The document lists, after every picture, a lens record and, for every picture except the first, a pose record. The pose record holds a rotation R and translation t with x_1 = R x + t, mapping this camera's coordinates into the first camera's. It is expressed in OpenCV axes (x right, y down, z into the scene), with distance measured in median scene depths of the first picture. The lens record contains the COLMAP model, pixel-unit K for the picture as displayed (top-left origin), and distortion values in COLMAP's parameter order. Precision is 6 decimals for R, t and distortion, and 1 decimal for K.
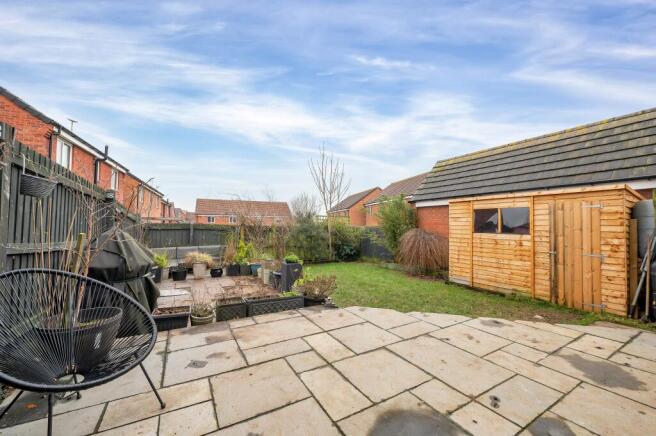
lens RADIAL K [[269.9, 0, 331.2], [0, 269.9, 219.2], [0, 0, 1]] dist [-0.000648, -0.000247]
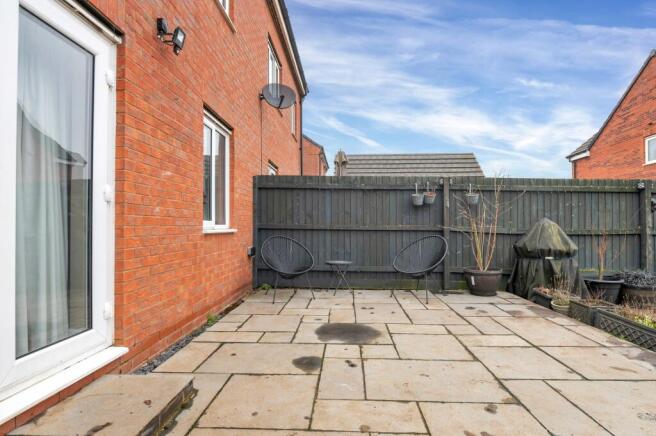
lens RADIAL K [[333.8, 0, 330.2], [0, 333.8, 221.1], [0, 0, 1]] dist [-0.000639, -0.000055]
pose [[-0.572103, -0.017249, -0.820000, 1.307674], [0.020408, 0.999170, -0.035257, 0.087806], [0.819928, -0.036906, -0.571276, 1.260091]]
